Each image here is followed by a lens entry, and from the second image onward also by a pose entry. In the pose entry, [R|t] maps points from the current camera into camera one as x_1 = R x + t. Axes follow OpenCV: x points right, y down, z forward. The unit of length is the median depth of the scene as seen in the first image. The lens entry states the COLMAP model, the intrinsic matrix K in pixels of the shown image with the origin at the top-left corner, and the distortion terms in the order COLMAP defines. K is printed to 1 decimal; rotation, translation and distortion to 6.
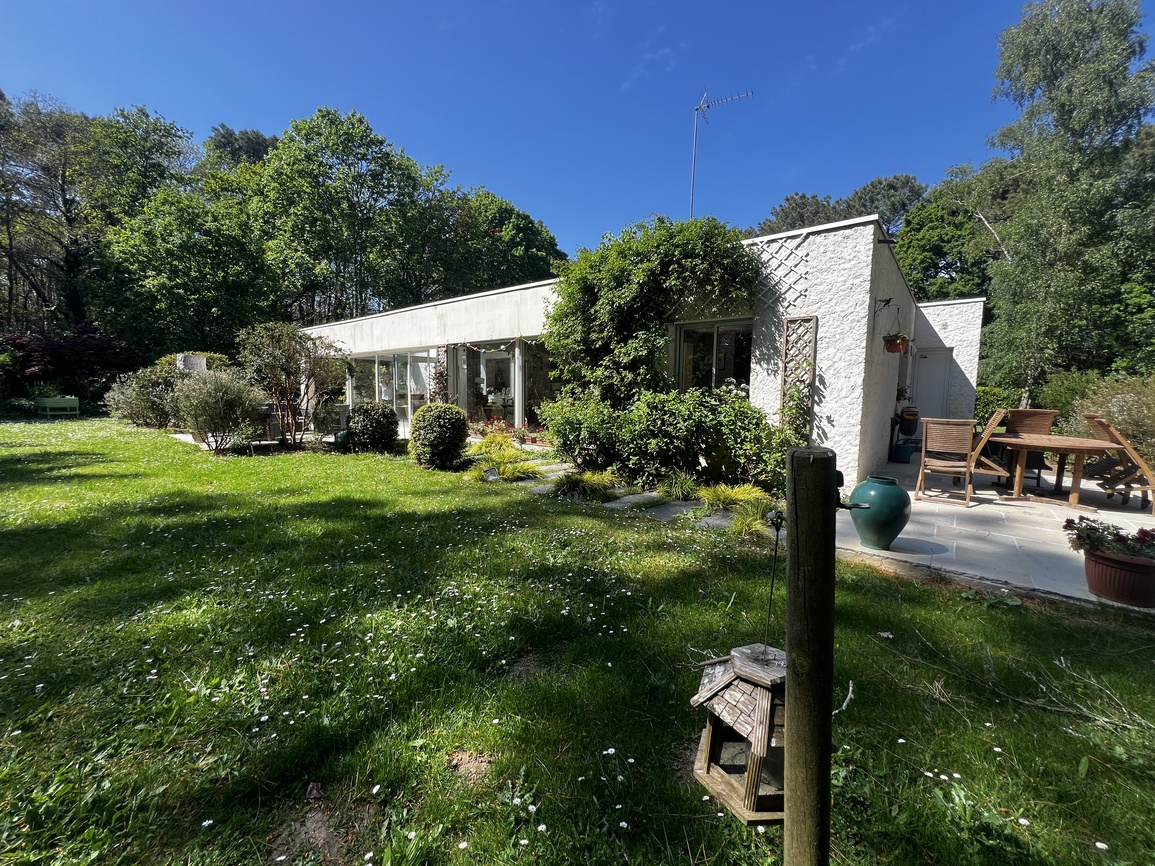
lens RADIAL K [[465.5, 0, 575.5], [0, 465.5, 432.2], [0, 0, 1]] dist [-0.003226, -0.000326]
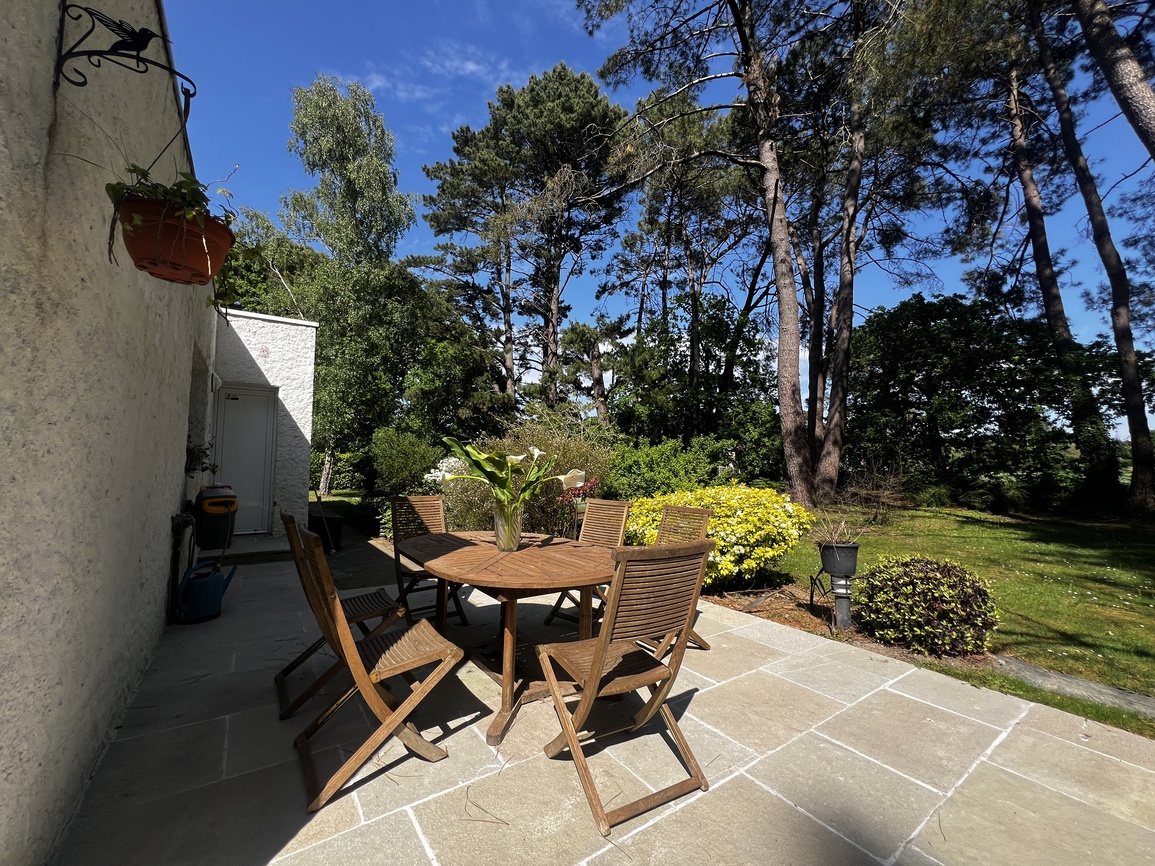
lens RADIAL K [[465.5, 0, 578.5], [0, 465.5, 432.7], [0, 0, 1]] dist [-0.003226, -0.000326]
pose [[0.261088, 0.054588, 0.963770, 0.295983], [0.071721, 0.994543, -0.075760, -0.038644], [-0.962647, 0.088902, 0.255749, 0.430344]]
